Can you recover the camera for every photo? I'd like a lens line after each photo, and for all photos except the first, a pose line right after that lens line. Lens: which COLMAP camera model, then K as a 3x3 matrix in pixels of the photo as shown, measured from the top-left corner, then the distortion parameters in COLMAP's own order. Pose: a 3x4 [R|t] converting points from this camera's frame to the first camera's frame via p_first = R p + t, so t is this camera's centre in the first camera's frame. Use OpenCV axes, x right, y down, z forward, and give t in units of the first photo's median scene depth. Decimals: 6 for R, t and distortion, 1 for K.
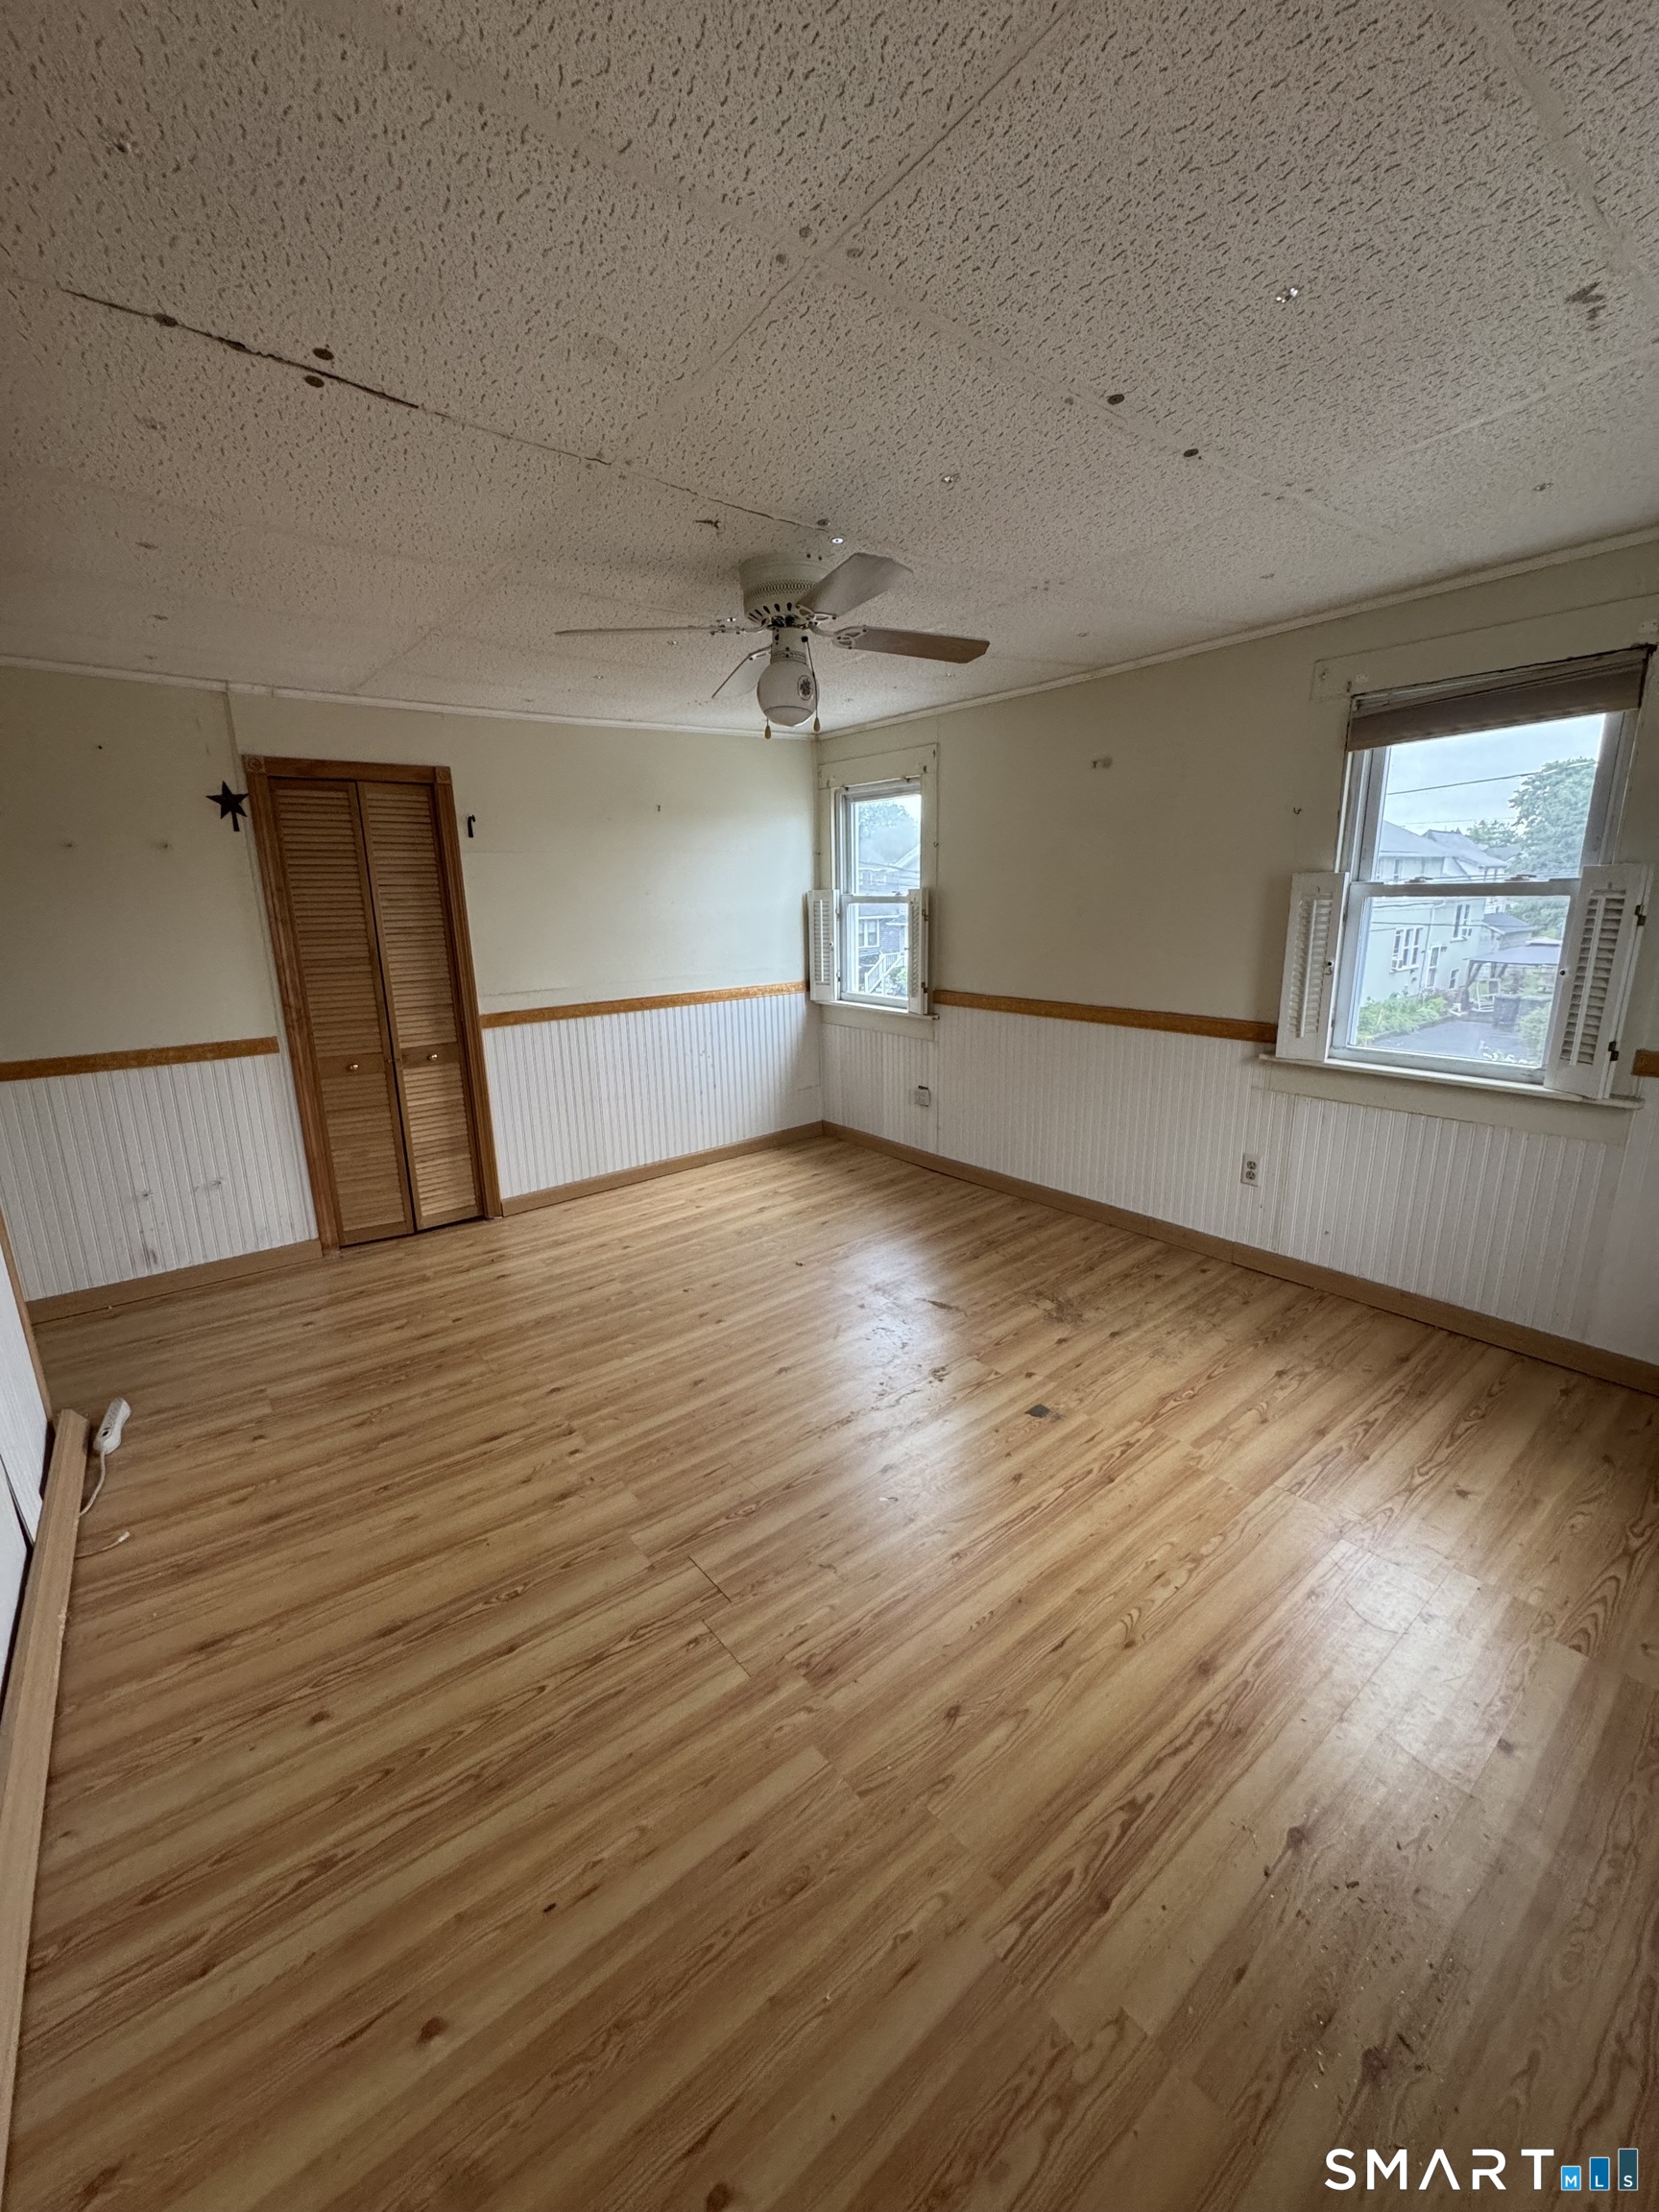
lens RADIAL K [[881.3, 0, 821.8], [0, 881.3, 1100.3], [0, 0, 1]] dist [-0.004403, 0.000112]
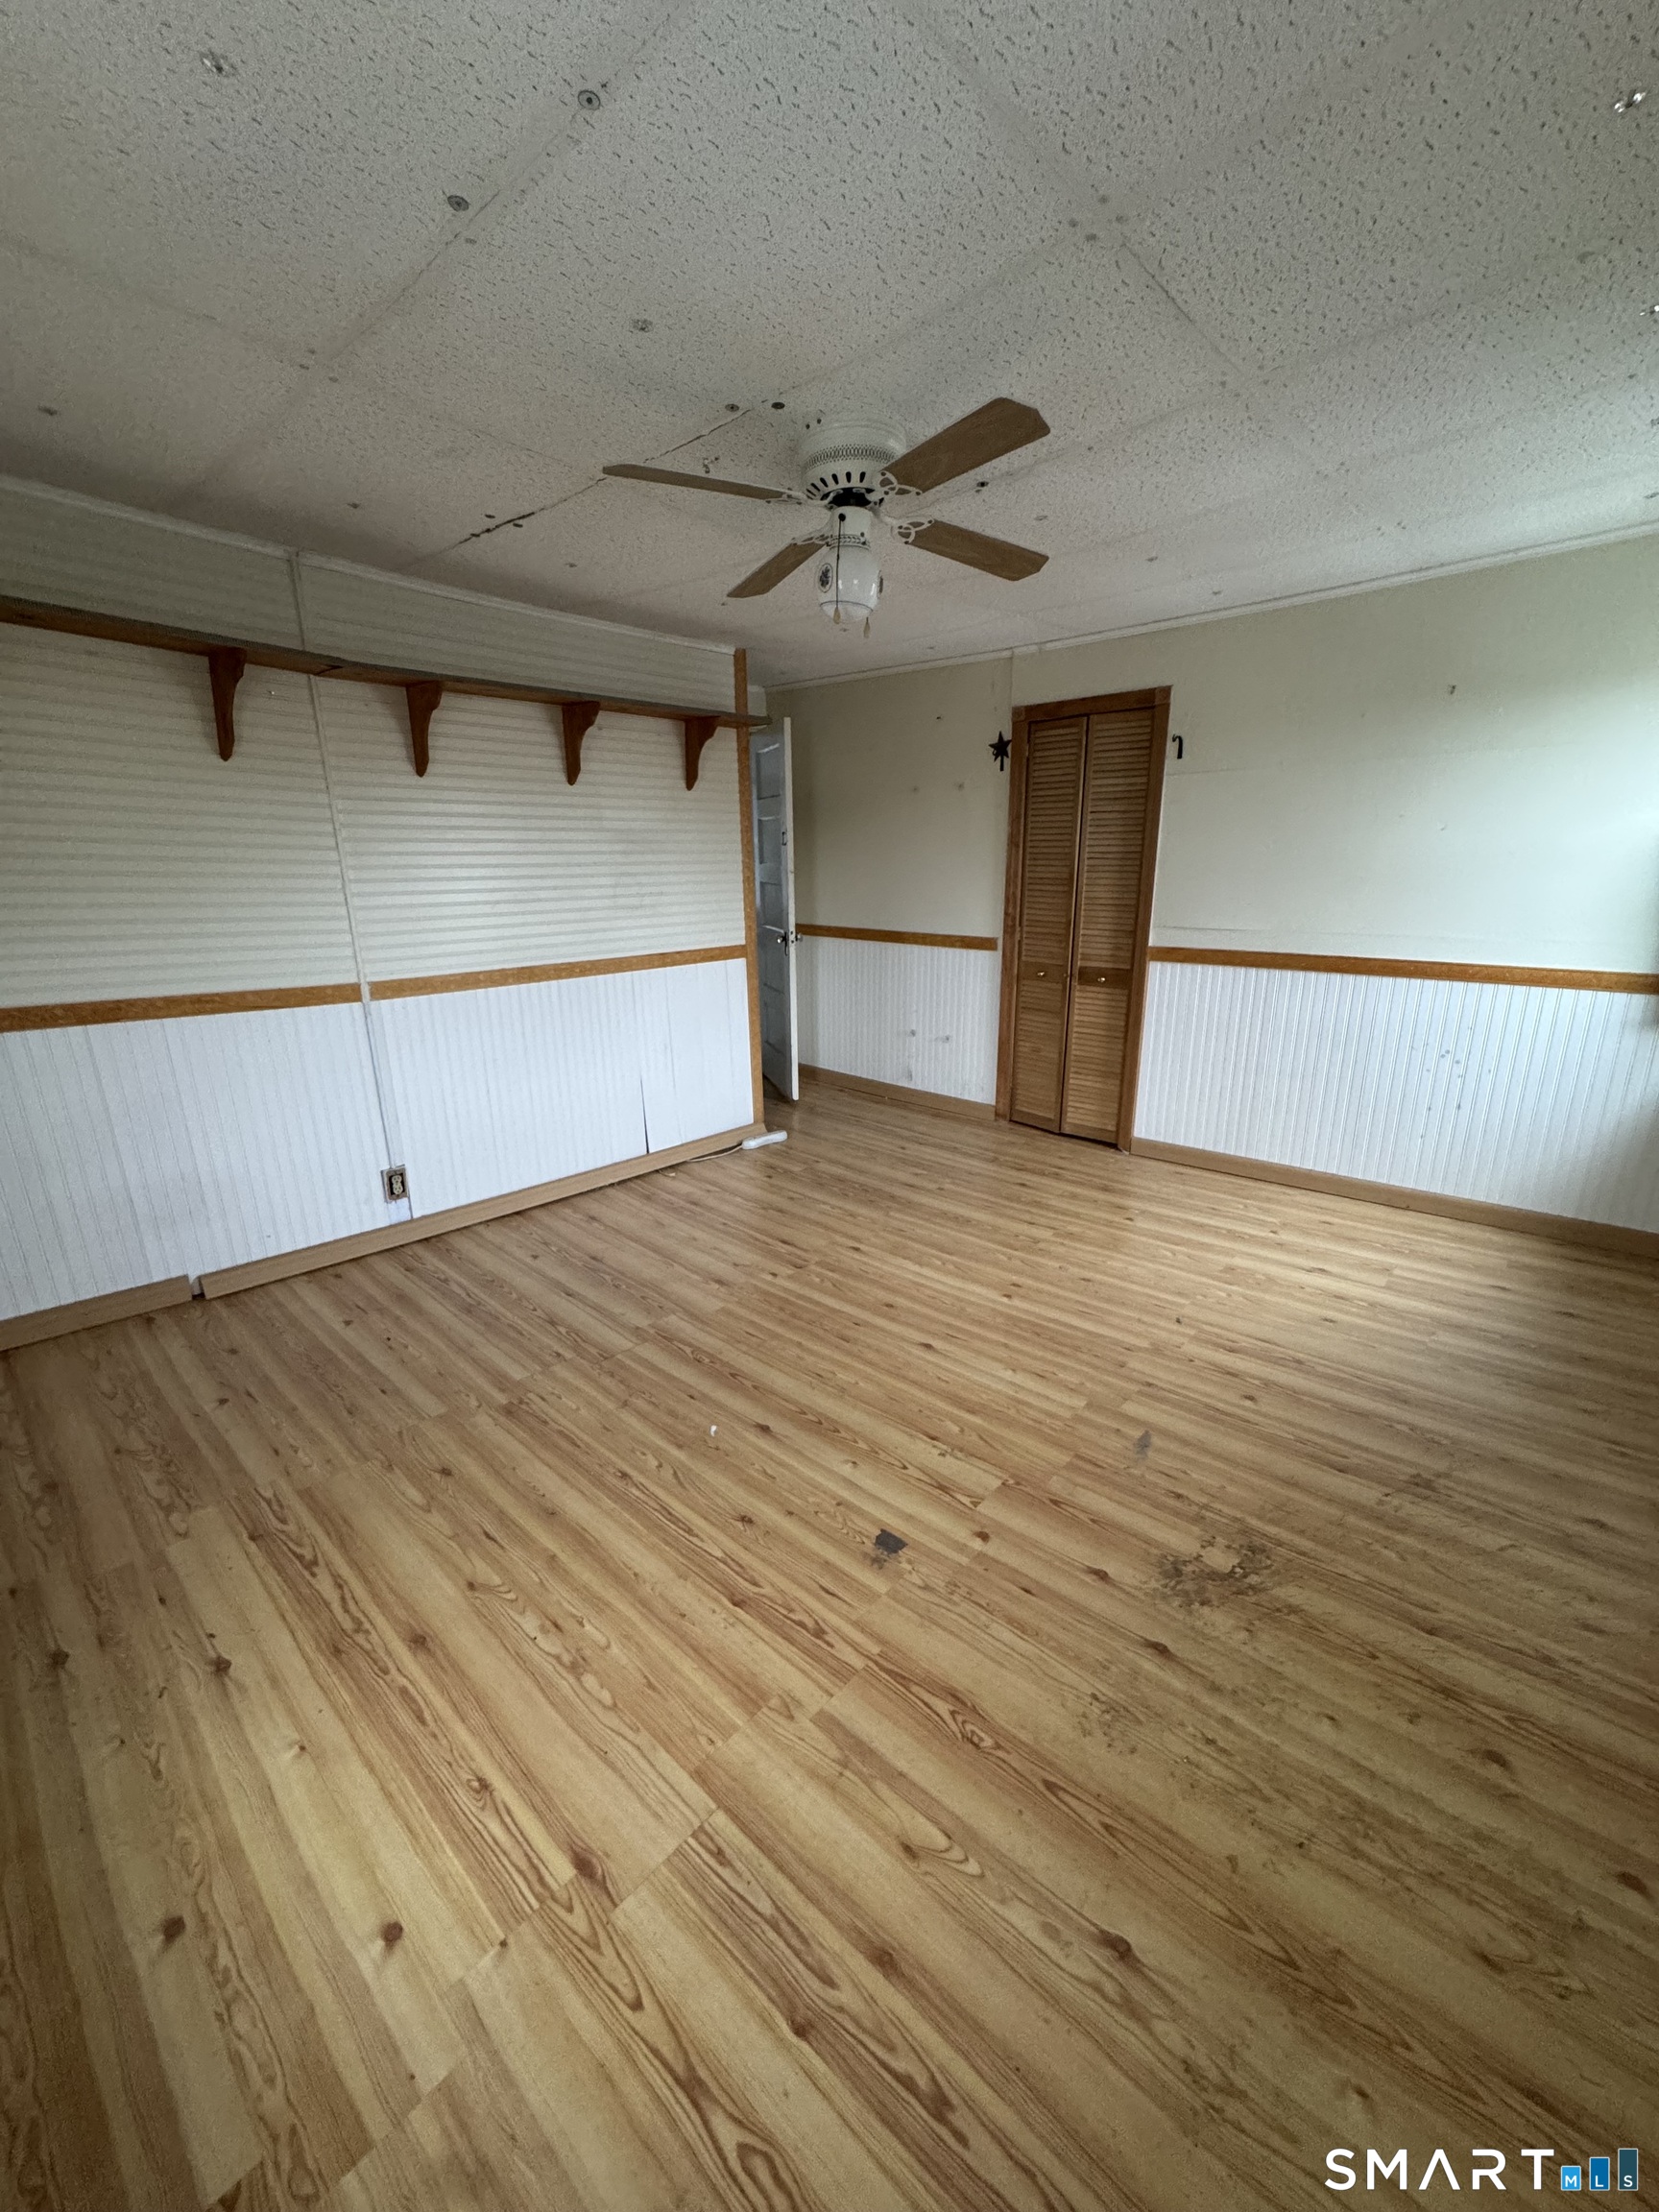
lens RADIAL K [[881.3, 0, 831.5], [0, 881.3, 1100.5], [0, 0, 1]] dist [-0.004403, 0.000112]
pose [[0.167996, 0.285337, -0.943589, 0.719350], [-0.219790, 0.943940, 0.246312, -0.135476], [0.960973, 0.166012, 0.221292, 0.652246]]
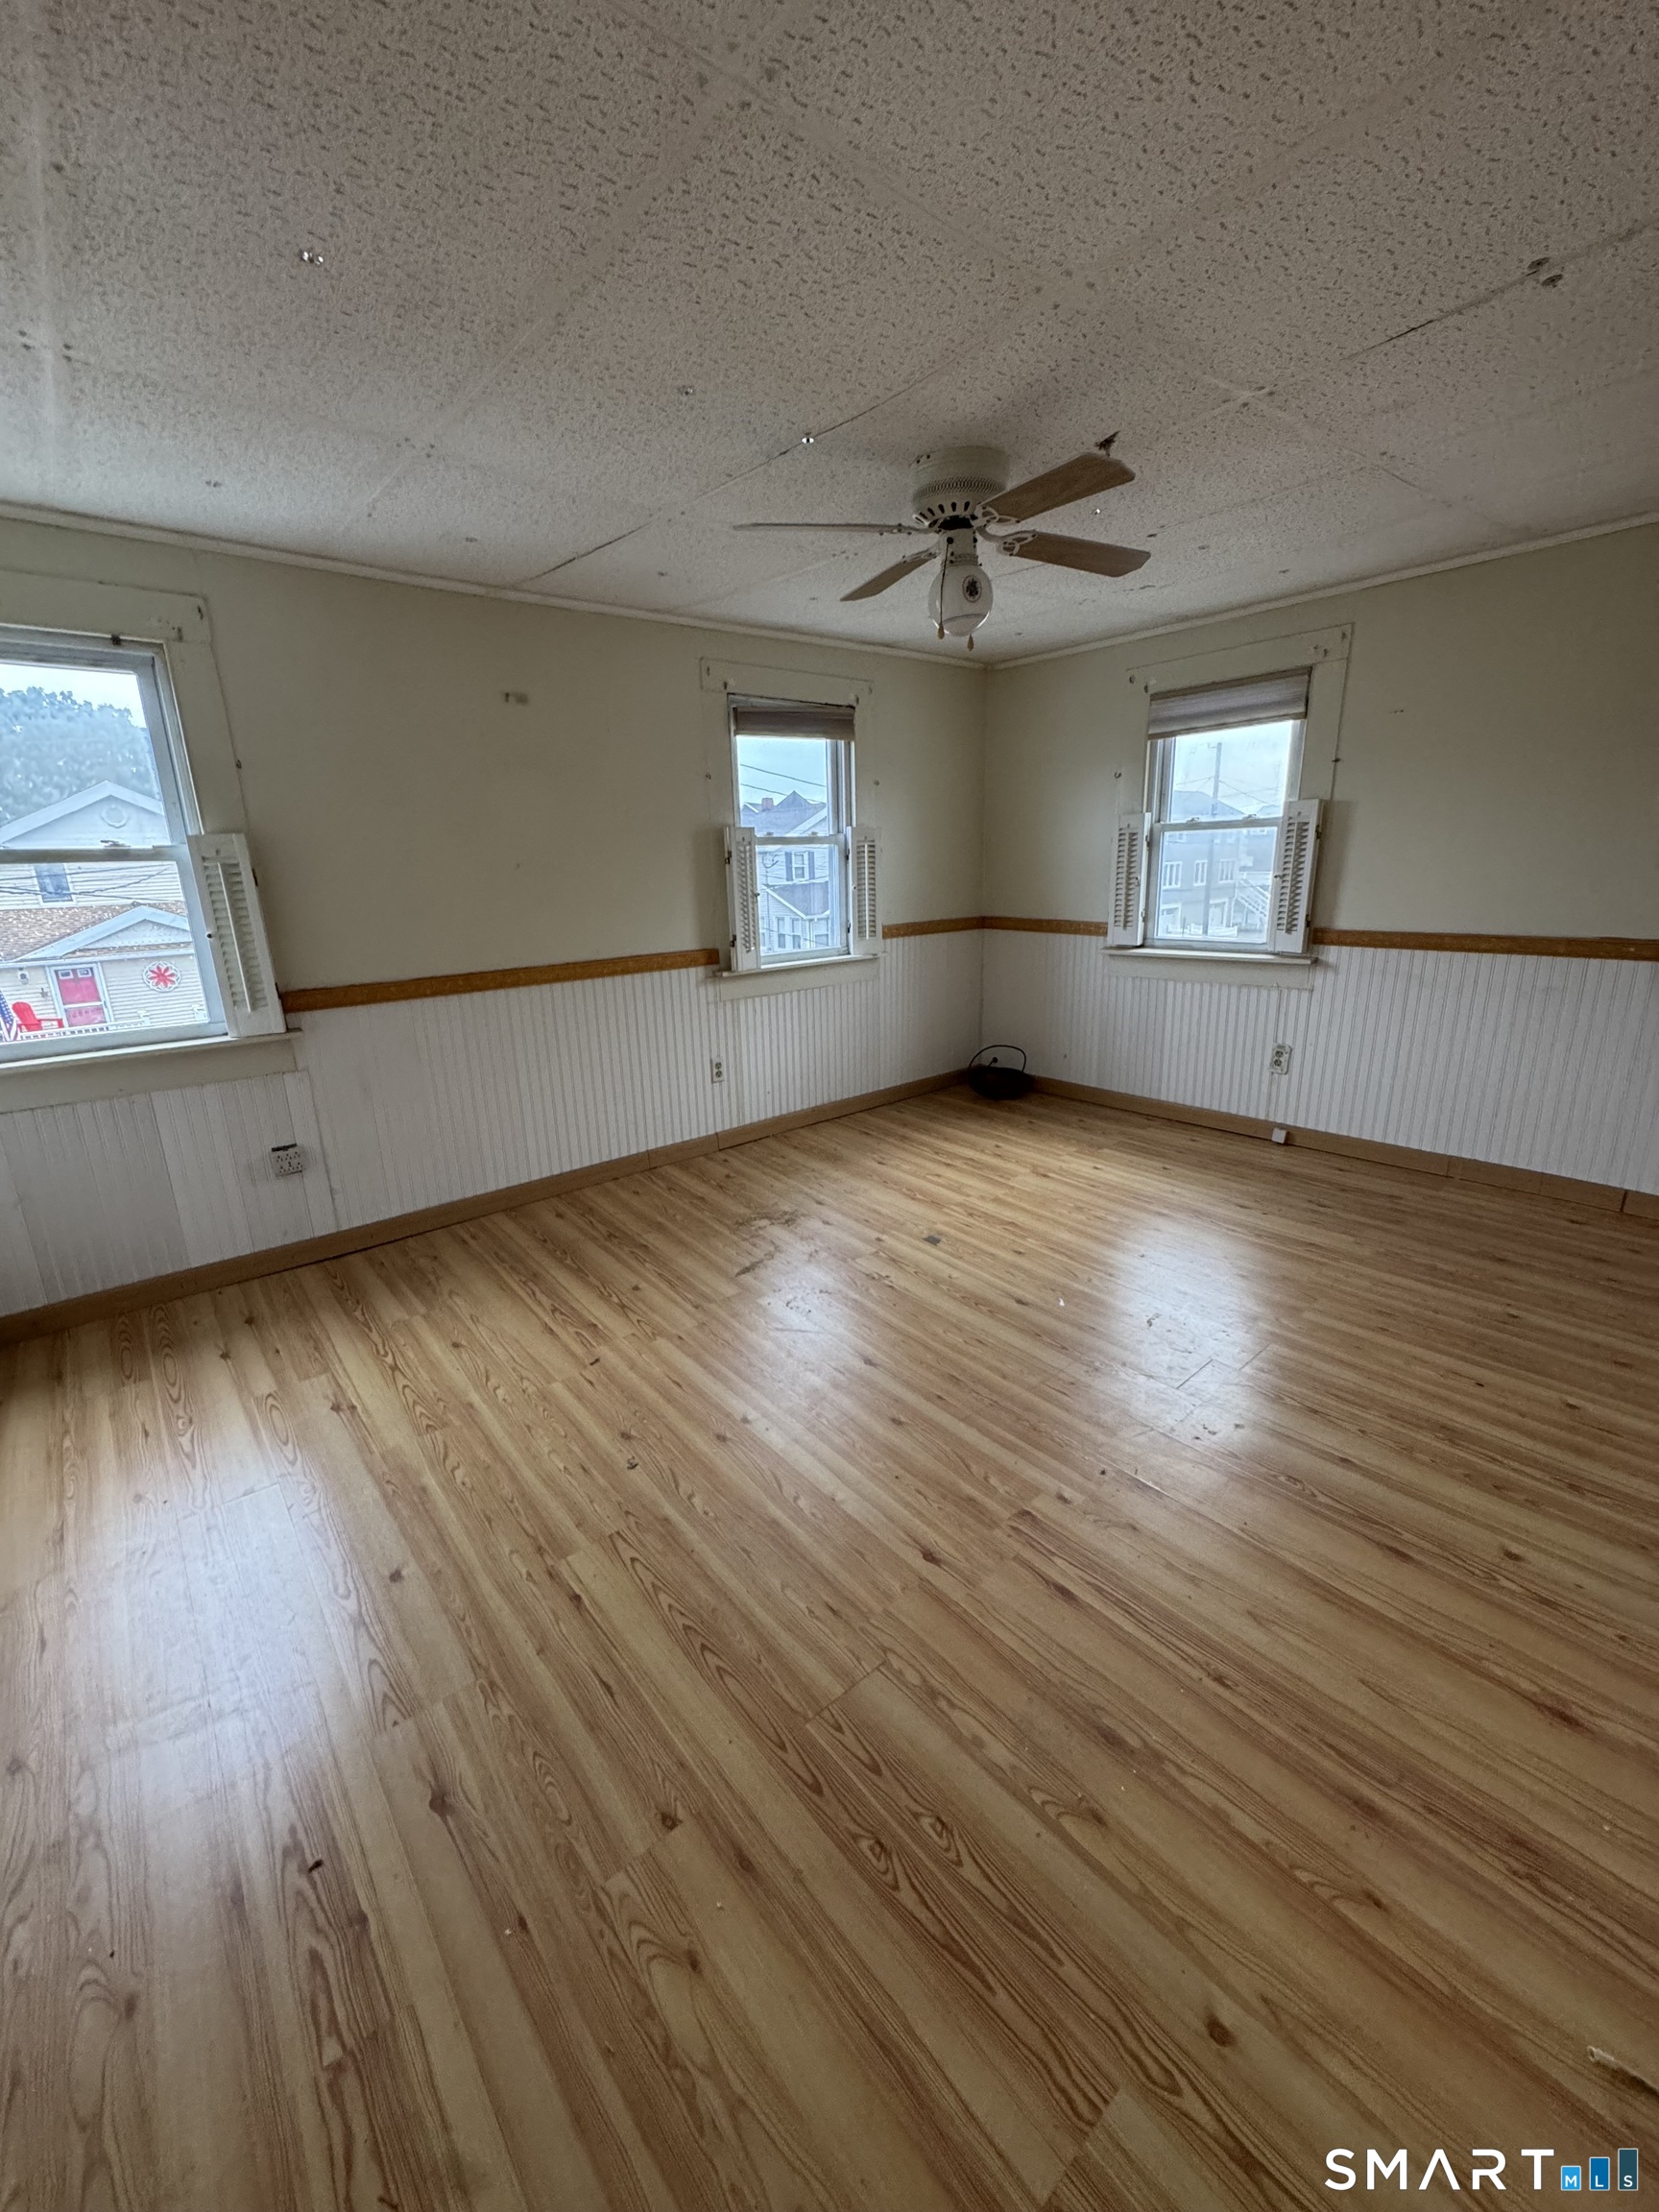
lens RADIAL K [[881.3, 0, 833.0], [0, 881.3, 1101.4], [0, 0, 1]] dist [-0.004403, 0.000112]
pose [[-0.036933, -0.248835, 0.967842, -0.823353], [0.255518, 0.933956, 0.249873, -0.166624], [-0.966099, 0.256529, 0.029088, 0.930270]]
